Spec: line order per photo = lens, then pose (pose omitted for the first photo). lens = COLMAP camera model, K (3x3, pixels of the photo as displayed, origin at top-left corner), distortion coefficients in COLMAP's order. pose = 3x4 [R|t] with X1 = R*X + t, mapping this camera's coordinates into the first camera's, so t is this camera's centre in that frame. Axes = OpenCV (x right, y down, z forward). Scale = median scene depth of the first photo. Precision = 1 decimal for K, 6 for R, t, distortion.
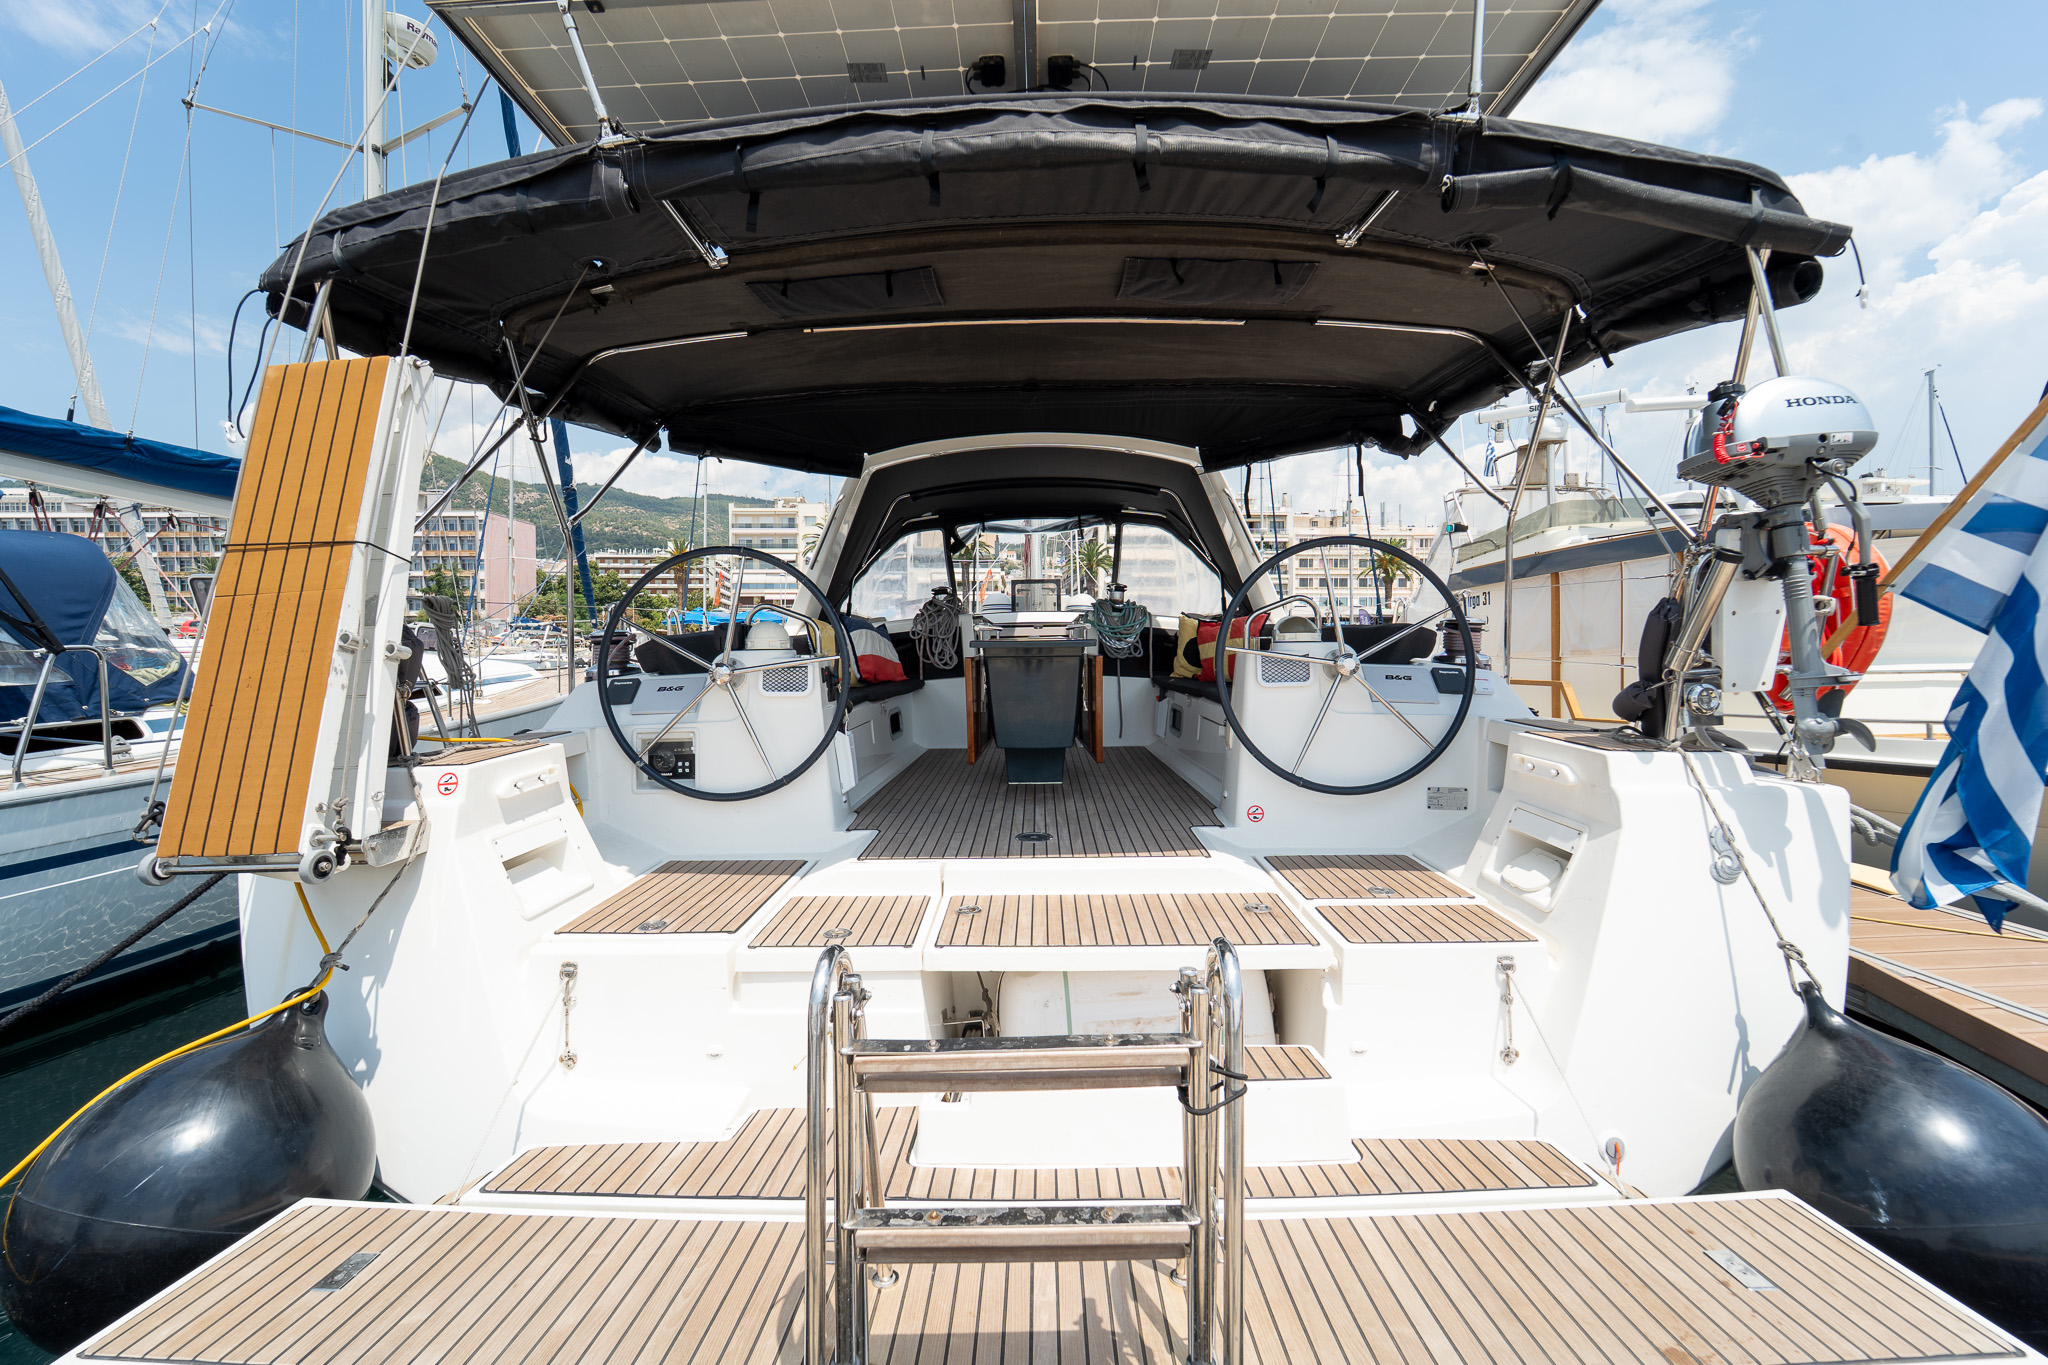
lens RADIAL K [[823.5, 0, 1023.4], [0, 823.5, 678.3], [0, 0, 1]] dist [0.001262, 0.000188]
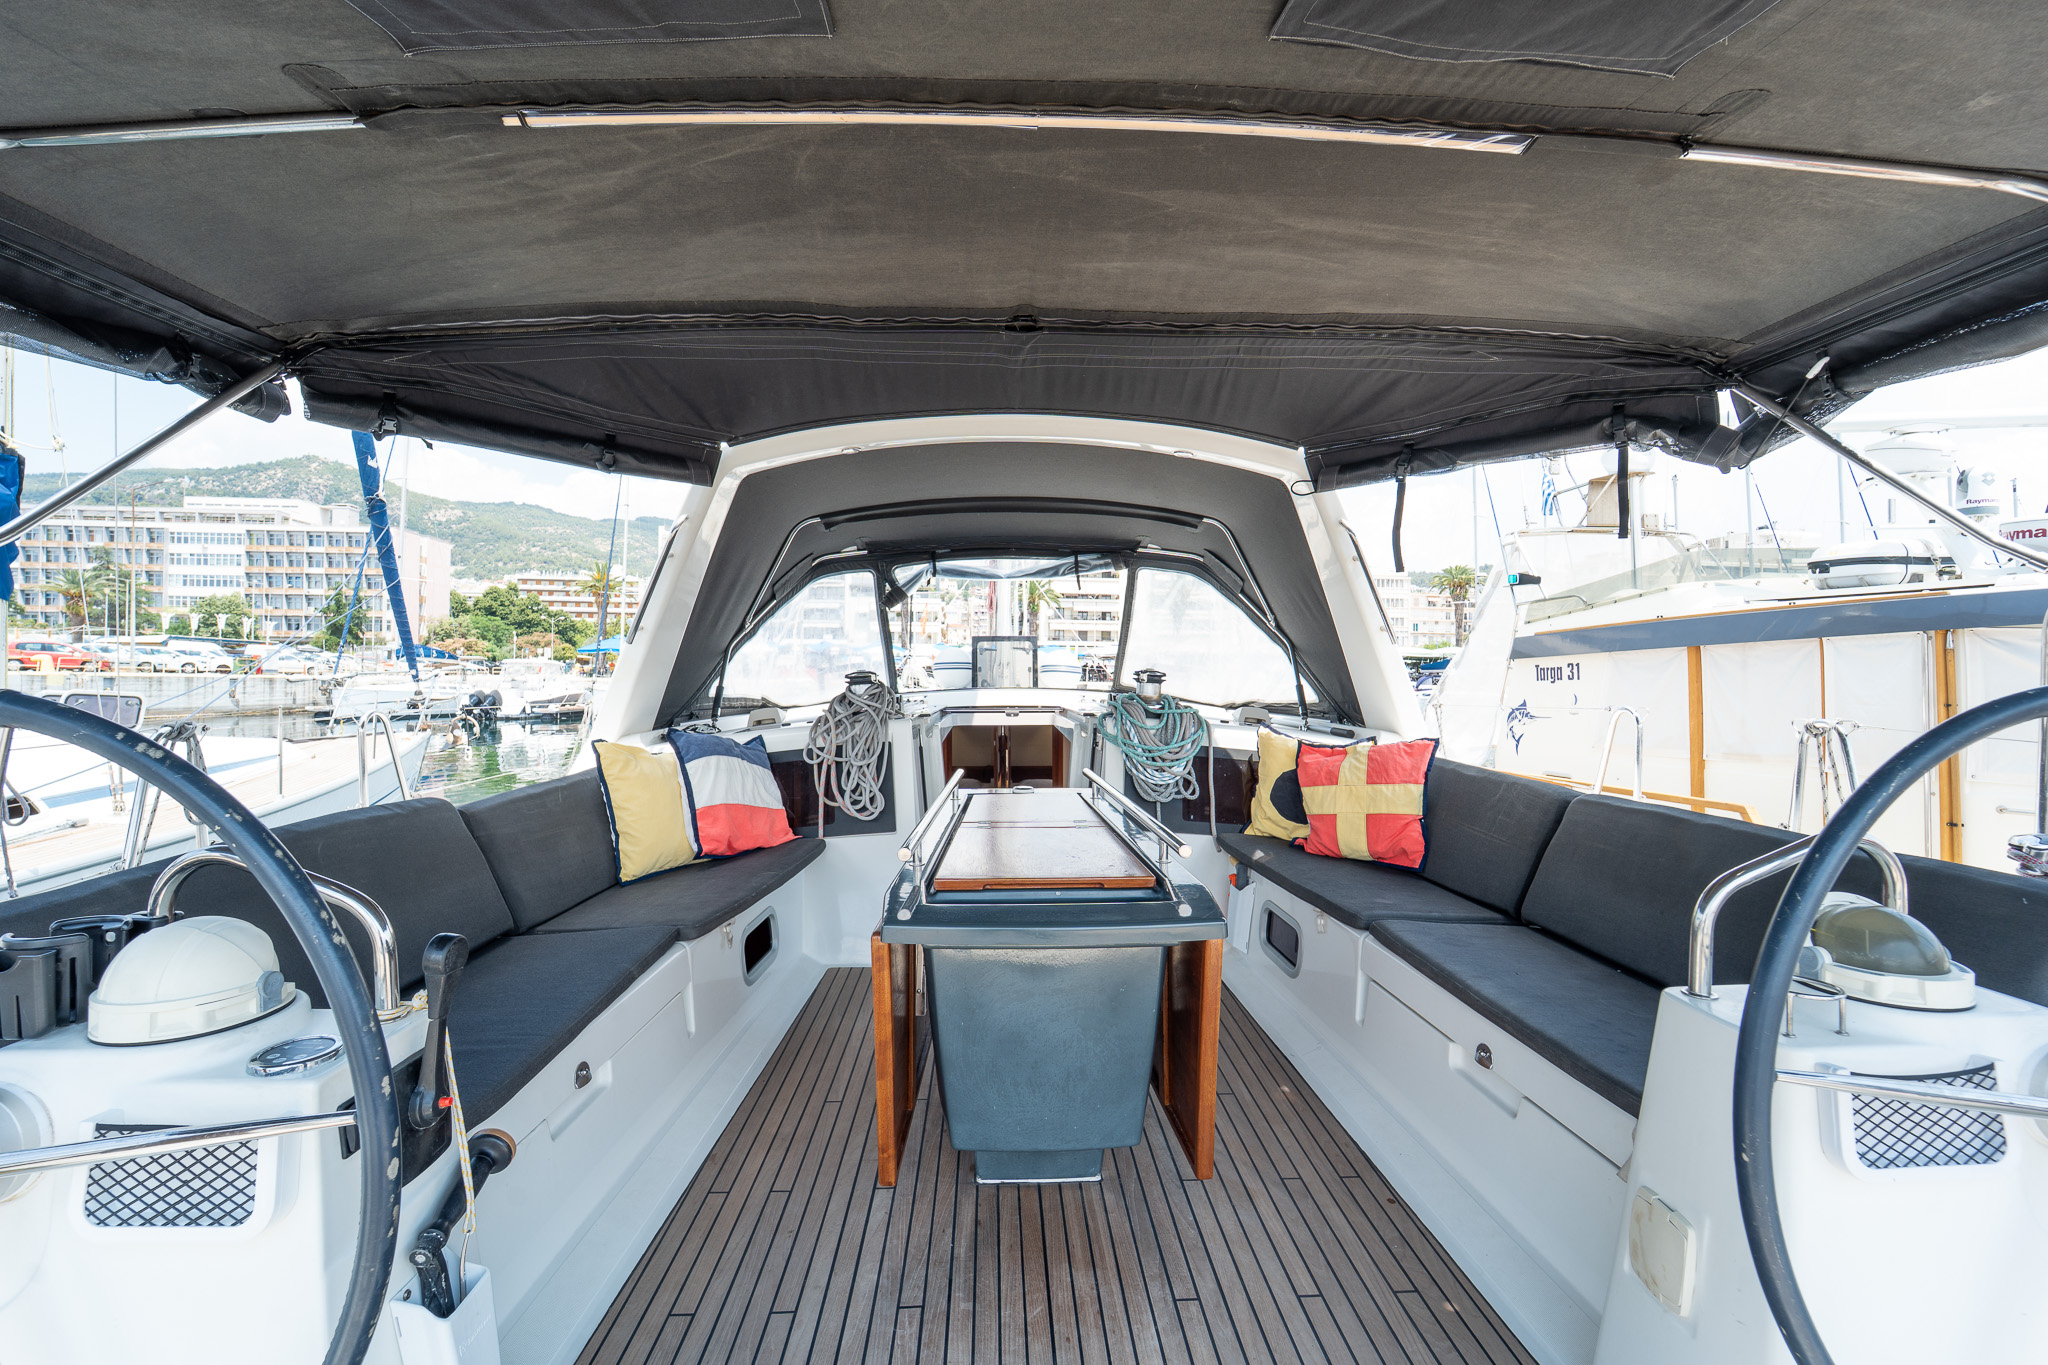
lens RADIAL K [[823.5, 0, 1023.4], [0, 823.5, 678.3], [0, 0, 1]] dist [0.001262, 0.000188]
pose [[0.998327, 0.013023, 0.056343, -0.015804], [-0.011189, 0.999401, -0.032744, -0.091399], [-0.056735, 0.032059, 0.997874, 0.410812]]
